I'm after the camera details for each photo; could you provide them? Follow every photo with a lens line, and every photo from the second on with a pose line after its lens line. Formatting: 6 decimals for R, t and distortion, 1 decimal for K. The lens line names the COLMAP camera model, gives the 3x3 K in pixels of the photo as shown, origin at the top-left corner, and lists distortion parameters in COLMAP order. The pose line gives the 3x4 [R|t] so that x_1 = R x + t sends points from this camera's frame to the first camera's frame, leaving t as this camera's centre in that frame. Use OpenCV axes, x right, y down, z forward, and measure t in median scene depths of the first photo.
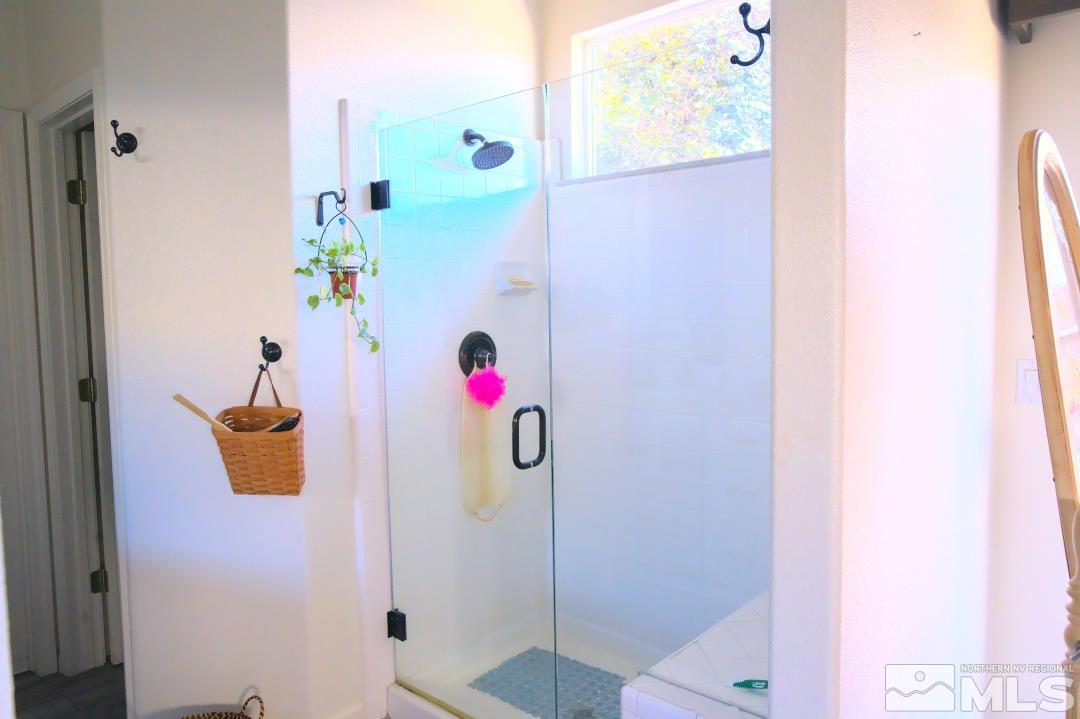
lens RADIAL K [[745.8, 0, 538.0], [0, 745.8, 364.2], [0, 0, 1]] dist [-0.035964, 0.012963]
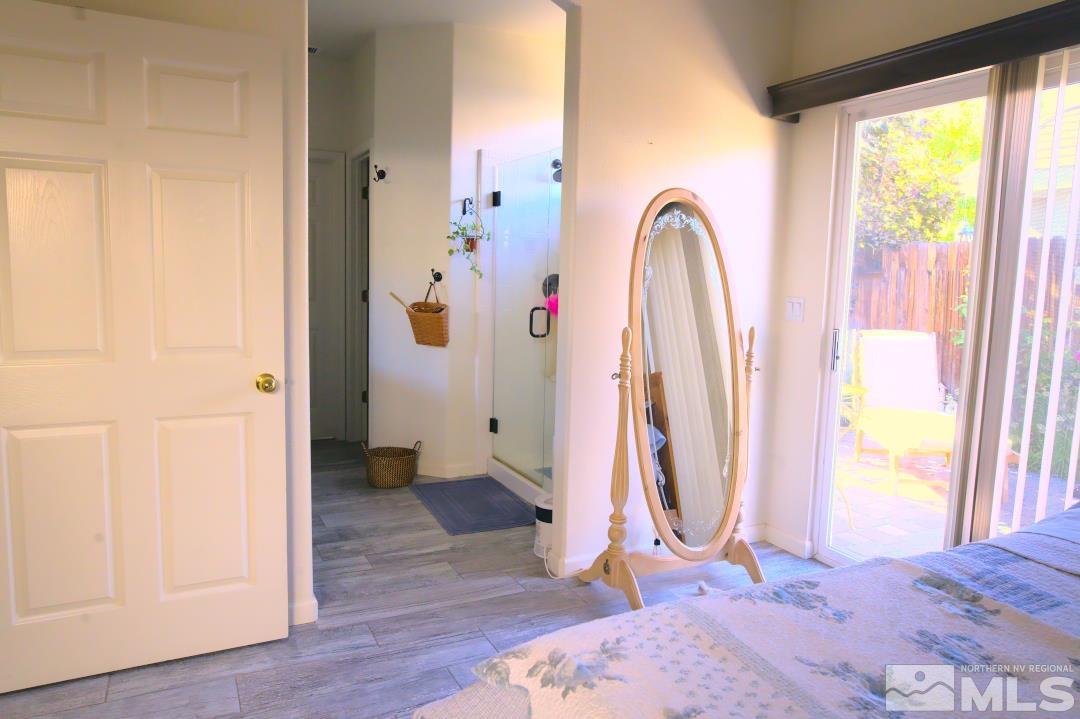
lens RADIAL K [[745.8, 0, 540.1], [0, 745.8, 356.2], [0, 0, 1]] dist [-0.035964, 0.012963]
pose [[0.930038, 0.080723, -0.358488, 0.663205], [-0.067156, 0.996481, 0.050158, 0.080135], [0.361276, -0.022574, 0.932186, -0.823737]]
